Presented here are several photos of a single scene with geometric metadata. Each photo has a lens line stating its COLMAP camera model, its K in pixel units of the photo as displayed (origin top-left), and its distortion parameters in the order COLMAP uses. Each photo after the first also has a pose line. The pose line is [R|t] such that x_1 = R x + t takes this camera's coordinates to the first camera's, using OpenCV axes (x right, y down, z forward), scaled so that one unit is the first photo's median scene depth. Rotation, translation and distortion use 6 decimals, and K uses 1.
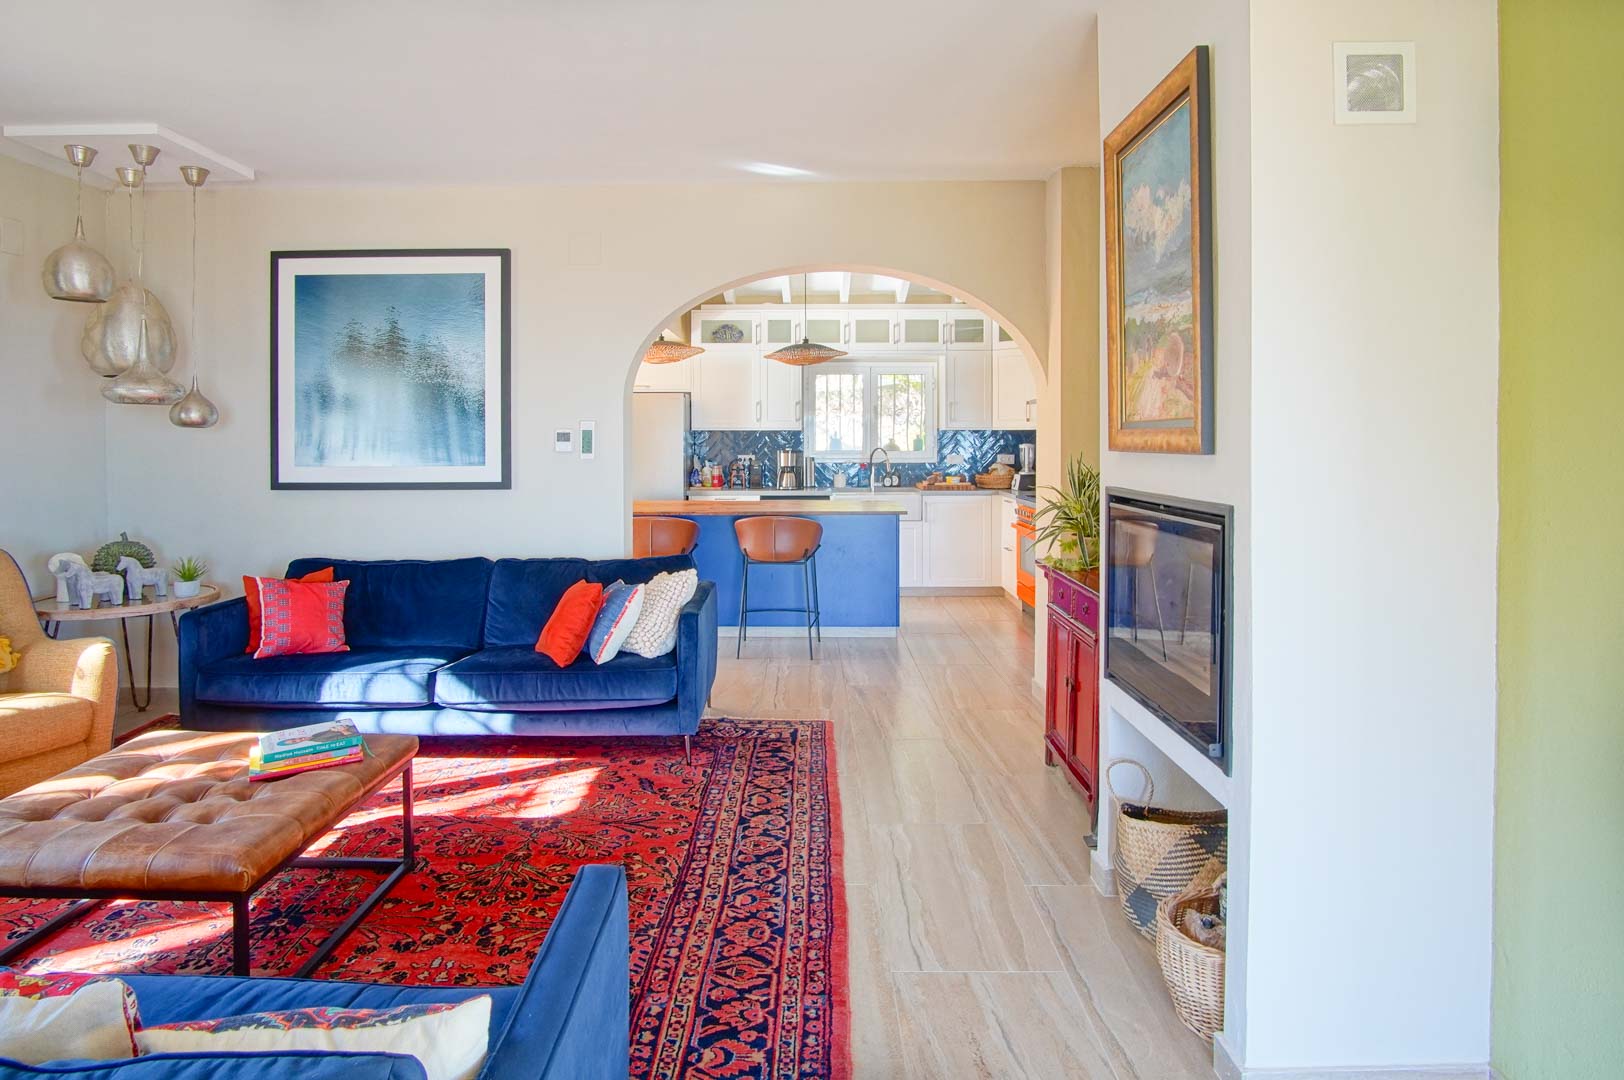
lens RADIAL K [[894.6, 0, 803.9], [0, 894.6, 450.8], [0, 0, 1]] dist [-0.000050, -0.000610]
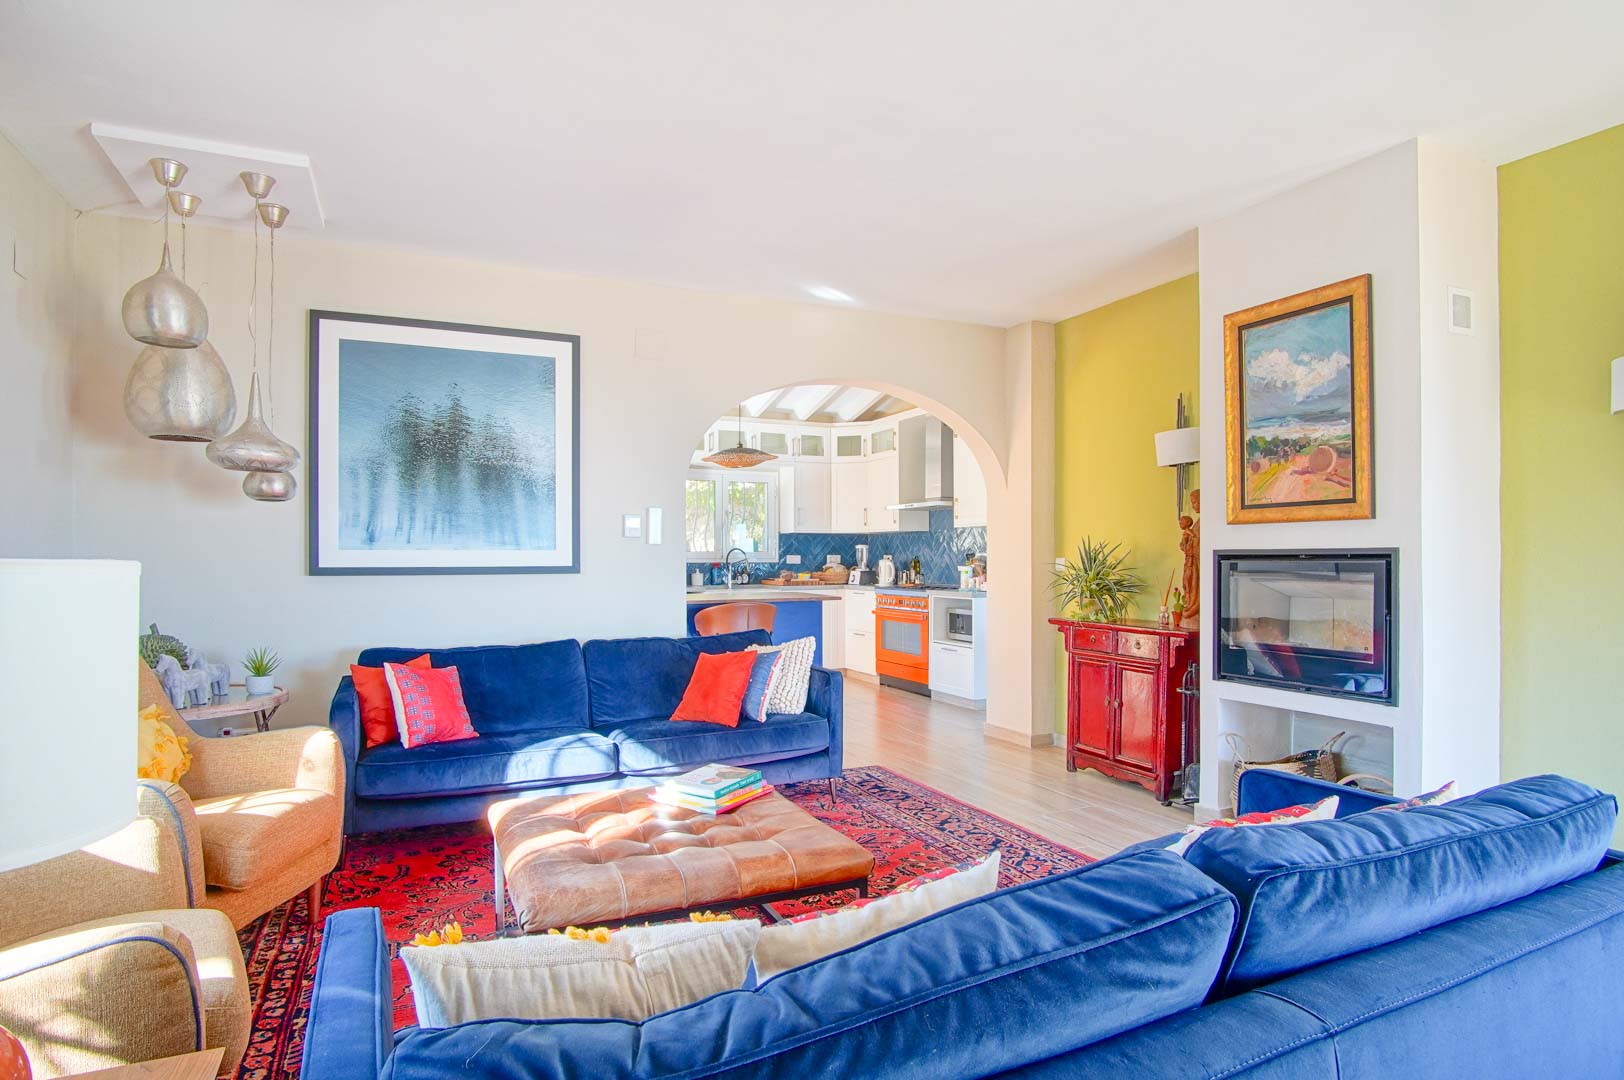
lens RADIAL K [[867.5, 0, 817.0], [0, 867.5, 562.8], [0, 0, 1]] dist [-0.004290, -0.000188]
pose [[0.900115, -0.001709, 0.435648, -0.597669], [0.005712, 0.999953, -0.007879, 0.046925], [-0.435614, 0.009581, 0.900083, 0.001101]]
